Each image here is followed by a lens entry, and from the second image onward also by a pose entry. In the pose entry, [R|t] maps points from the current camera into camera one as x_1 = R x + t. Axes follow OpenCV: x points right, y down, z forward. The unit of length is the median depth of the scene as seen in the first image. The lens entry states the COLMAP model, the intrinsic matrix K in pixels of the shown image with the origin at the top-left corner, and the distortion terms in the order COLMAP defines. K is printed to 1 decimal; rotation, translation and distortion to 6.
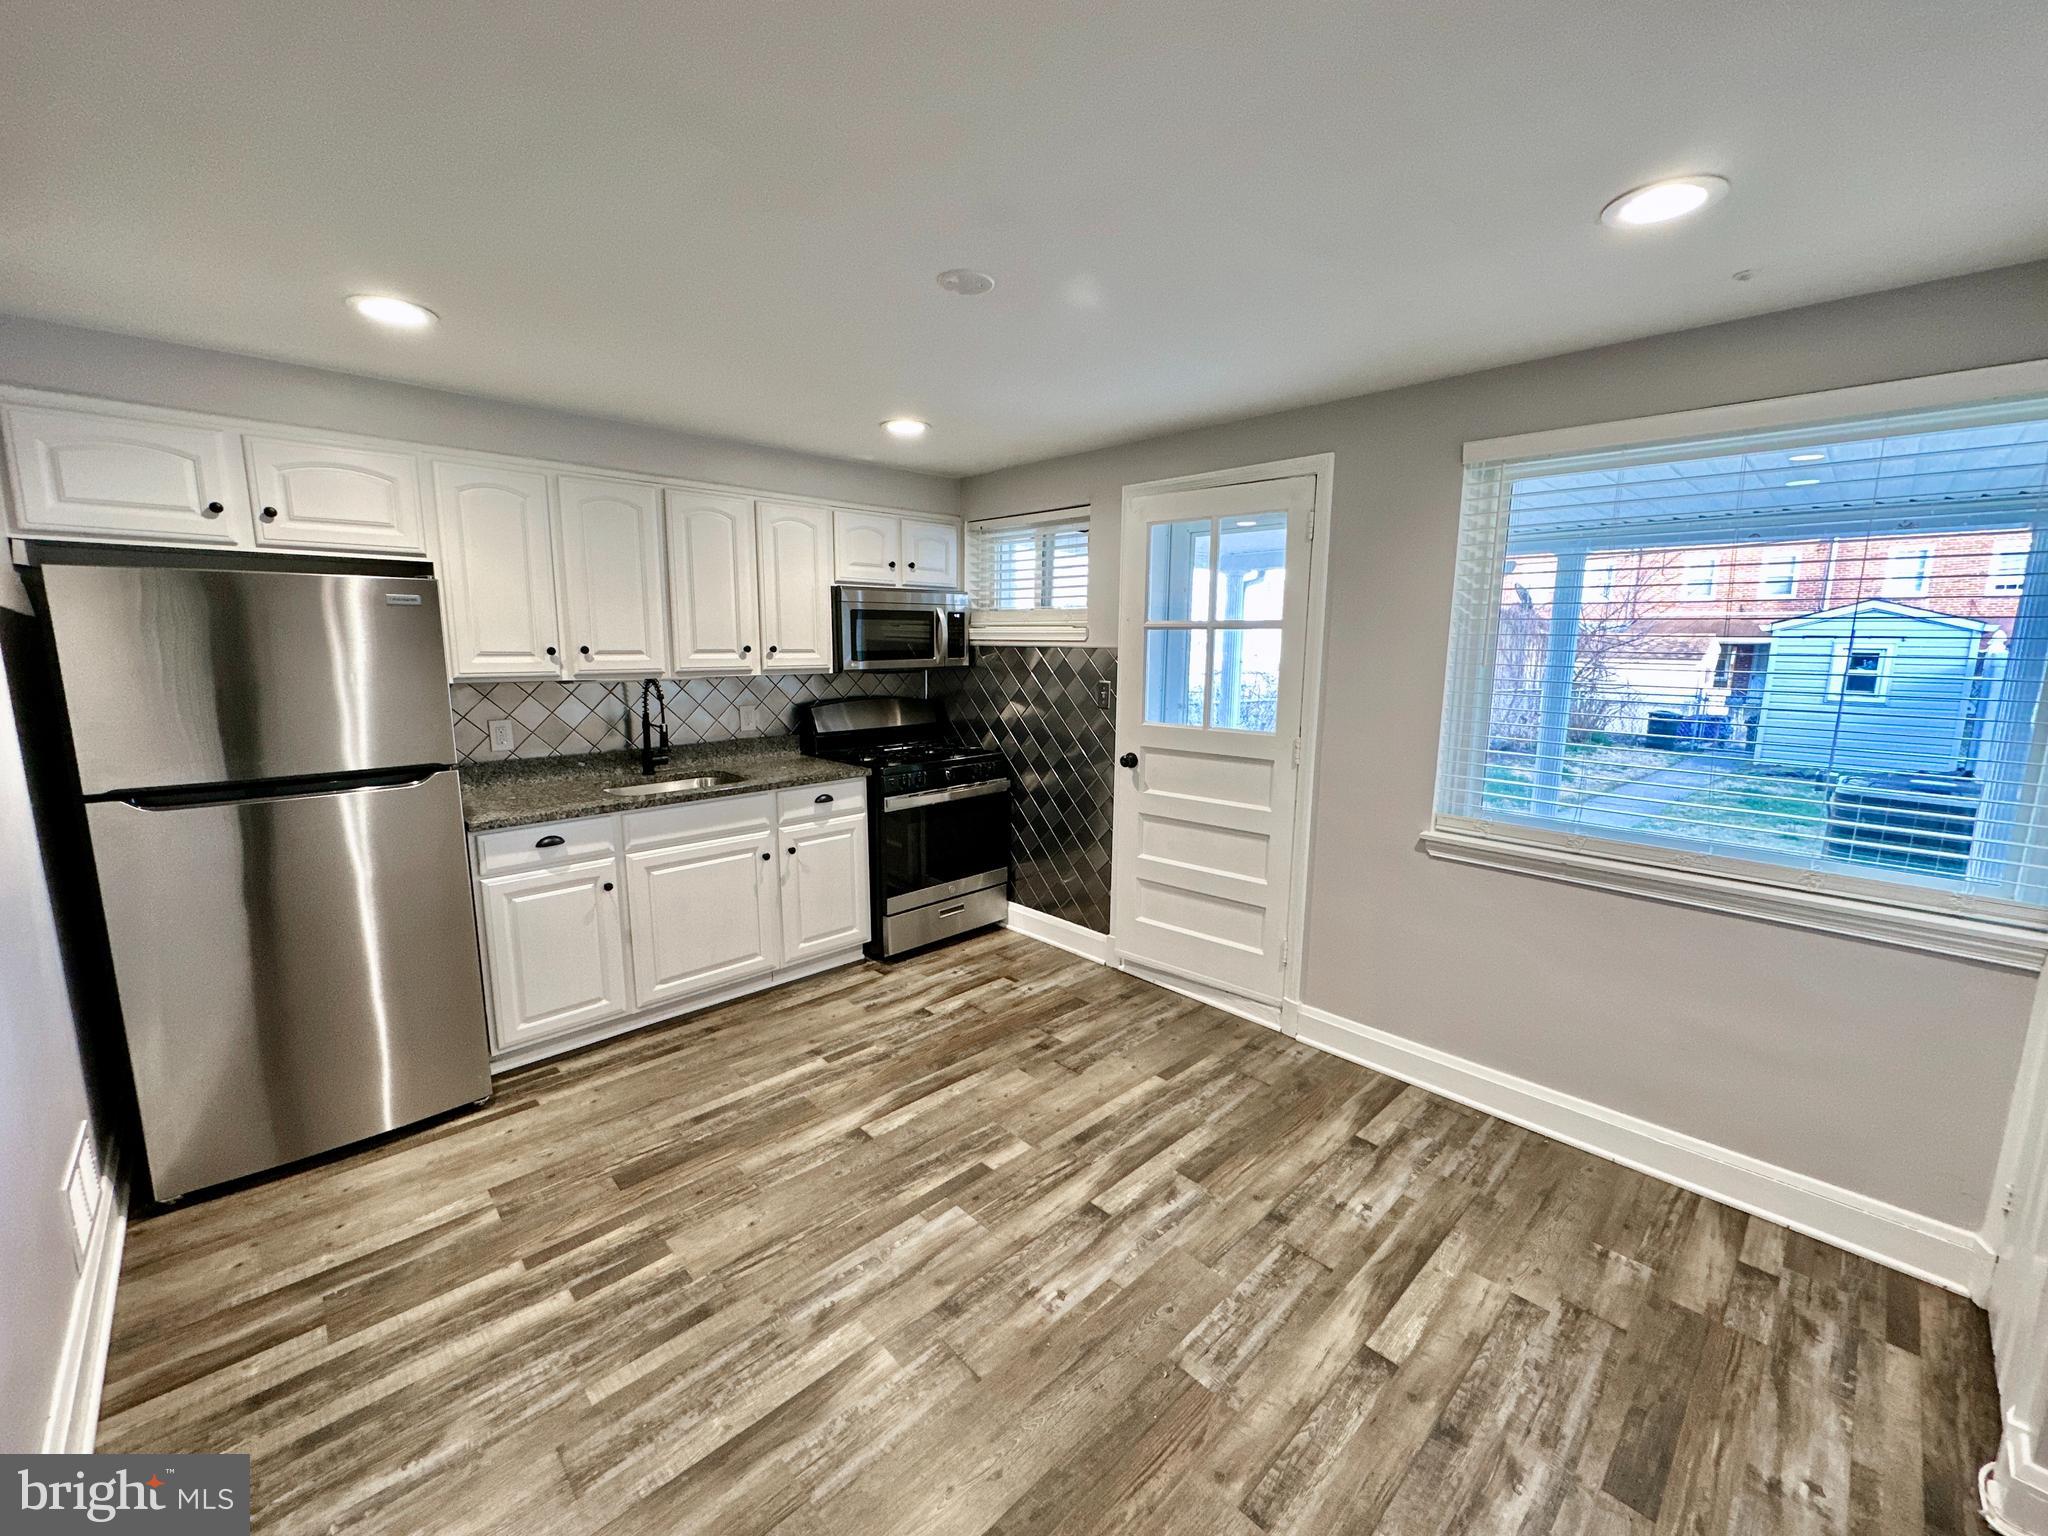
lens RADIAL K [[822.5, 0, 1024.0], [0, 822.5, 768.0], [0, 0, 1]] dist [-0.001661, -0.000395]
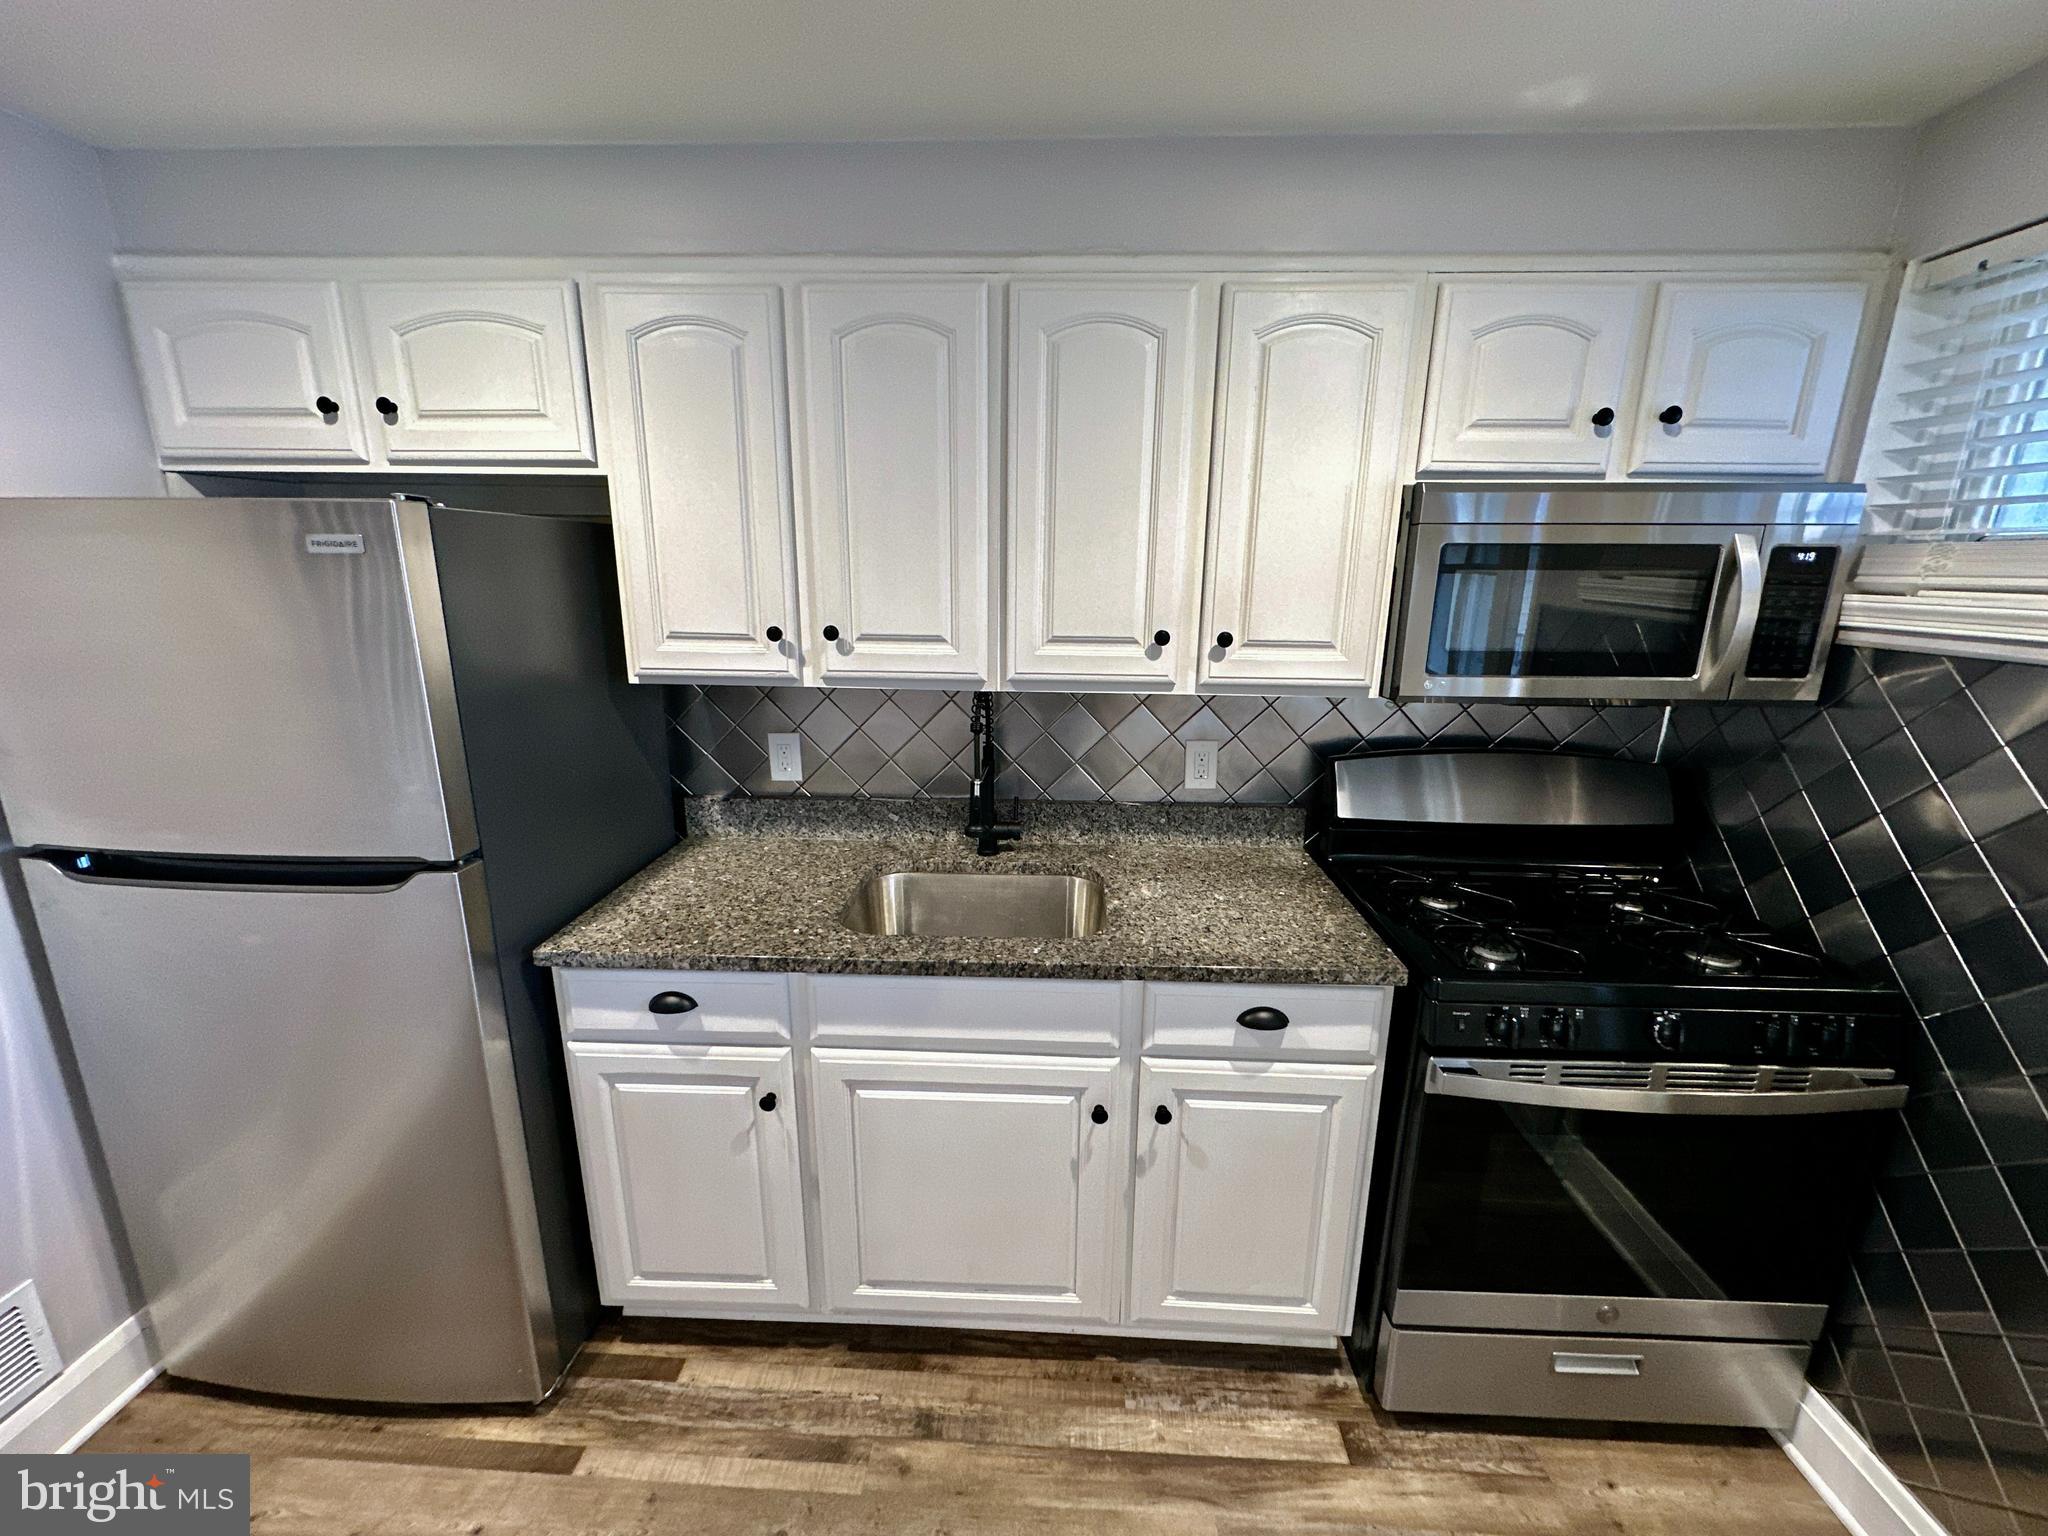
lens RADIAL K [[822.5, 0, 1024.0], [0, 822.5, 768.0], [0, 0, 1]] dist [-0.001661, -0.000395]
pose [[0.685959, 0.175672, -0.706116, -0.054430], [-0.121152, 0.984447, 0.127223, -0.115489], [0.717483, -0.001722, 0.696574, 0.594199]]
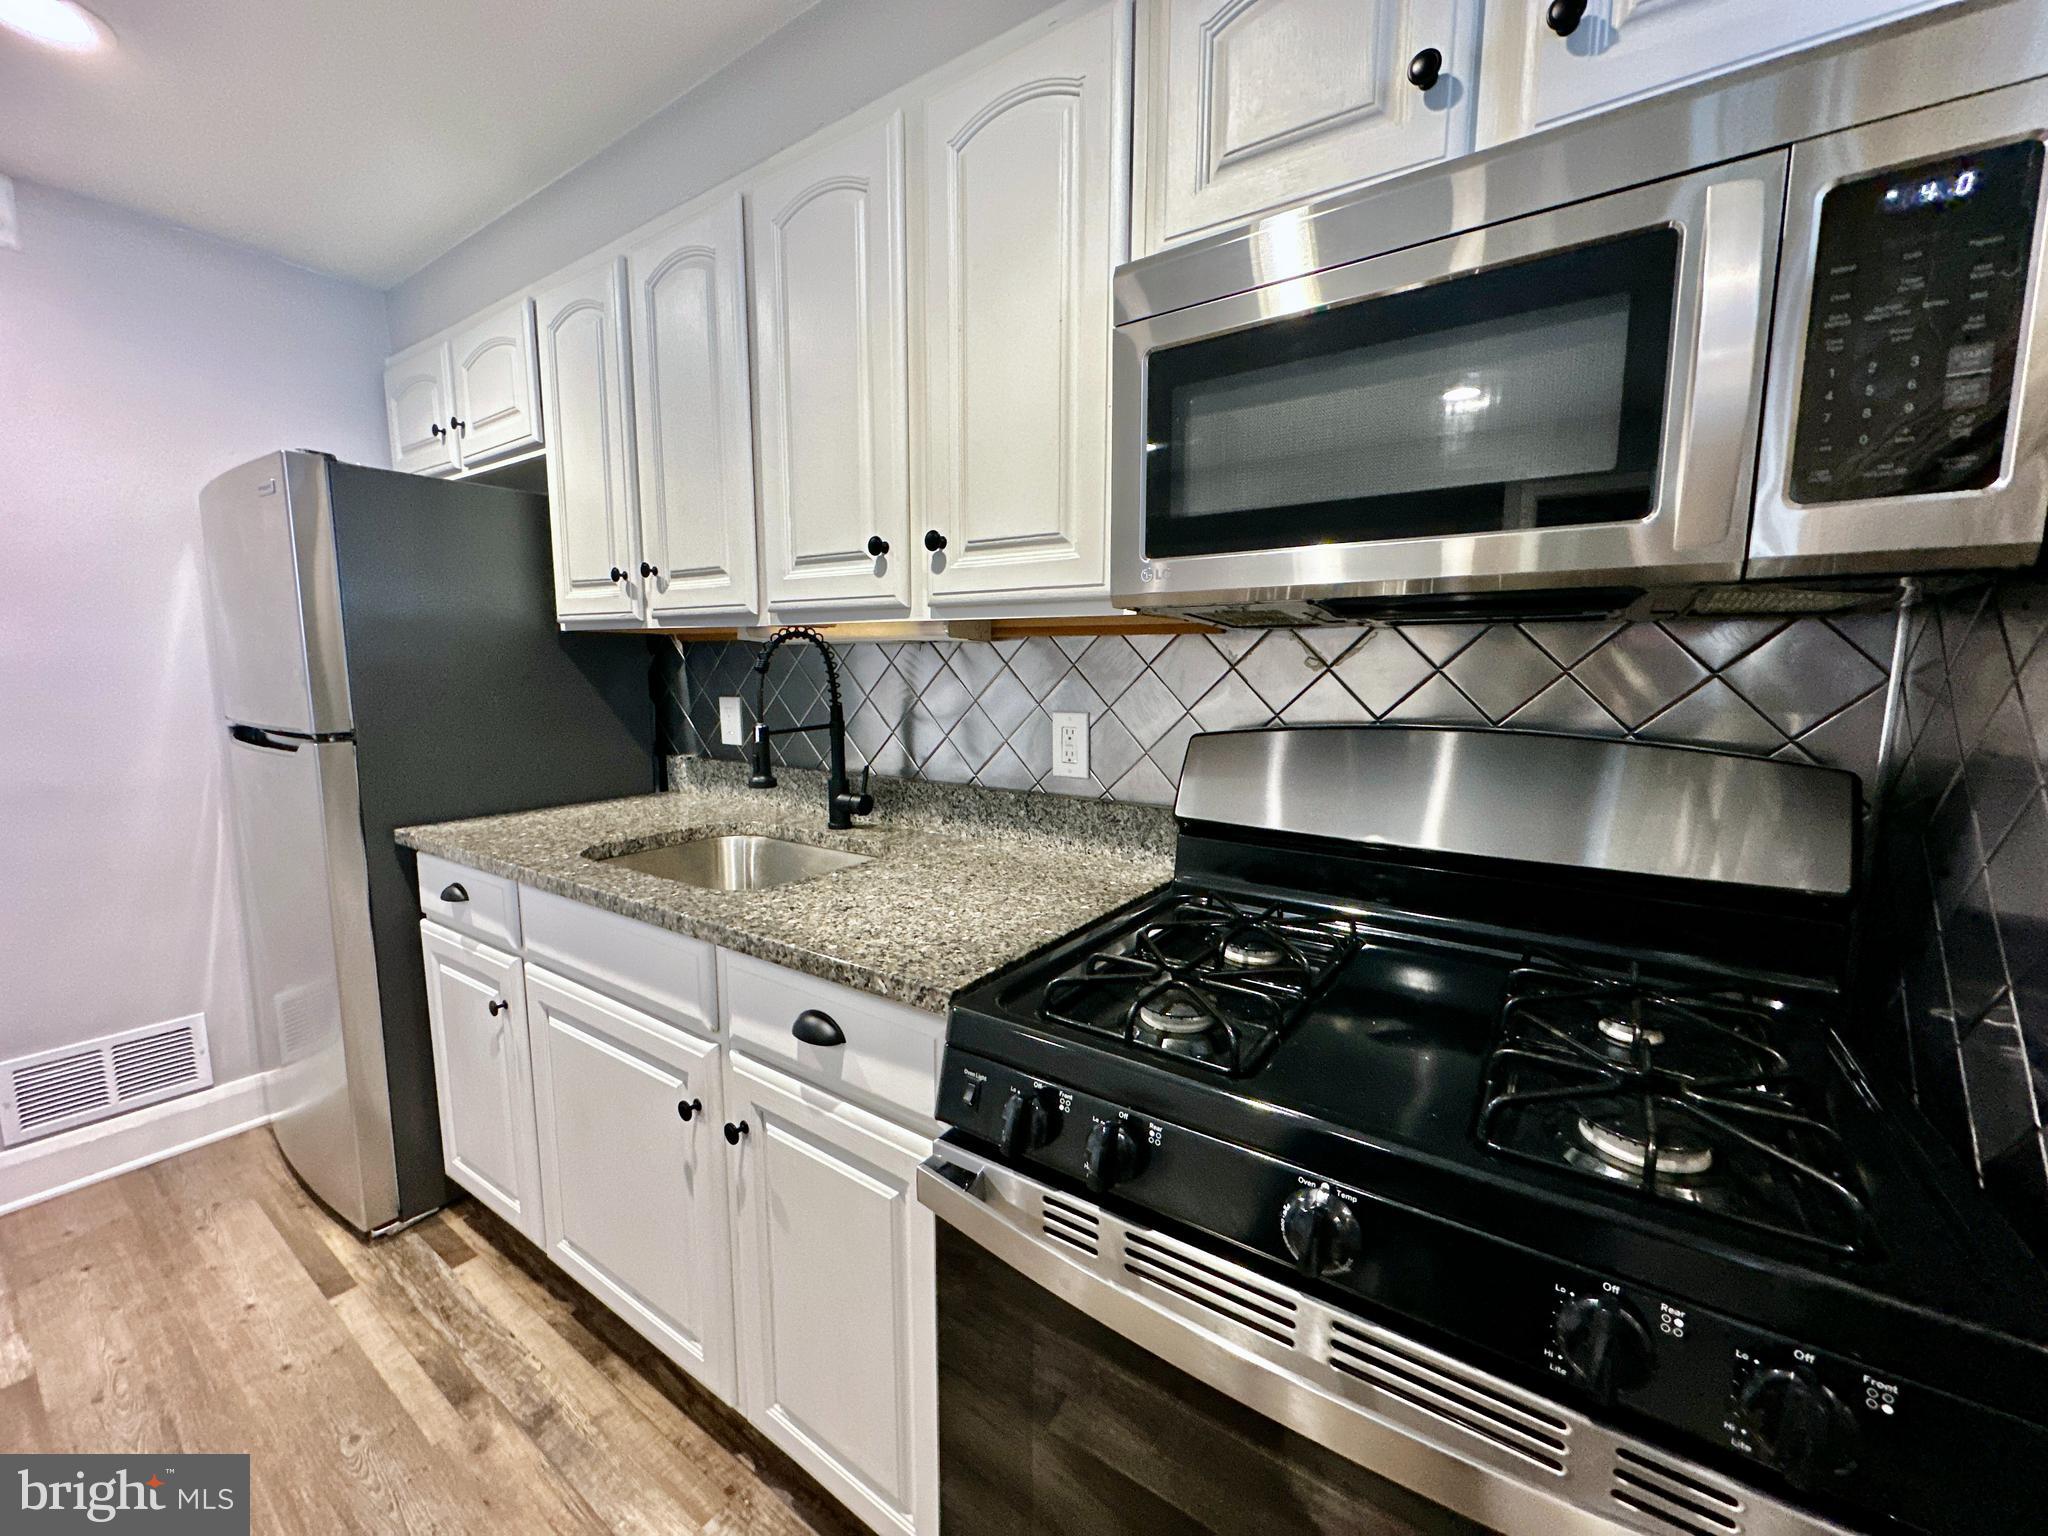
lens RADIAL K [[815.6, 0, 1024.0], [0, 815.6, 768.0], [0, 0, 1]] dist [-0.002627, 0.000168]
pose [[0.191312, 0.121451, -0.973986, 0.039509], [-0.159332, 0.982996, 0.091278, -0.085712], [0.968511, 0.137725, 0.207410, 0.941737]]
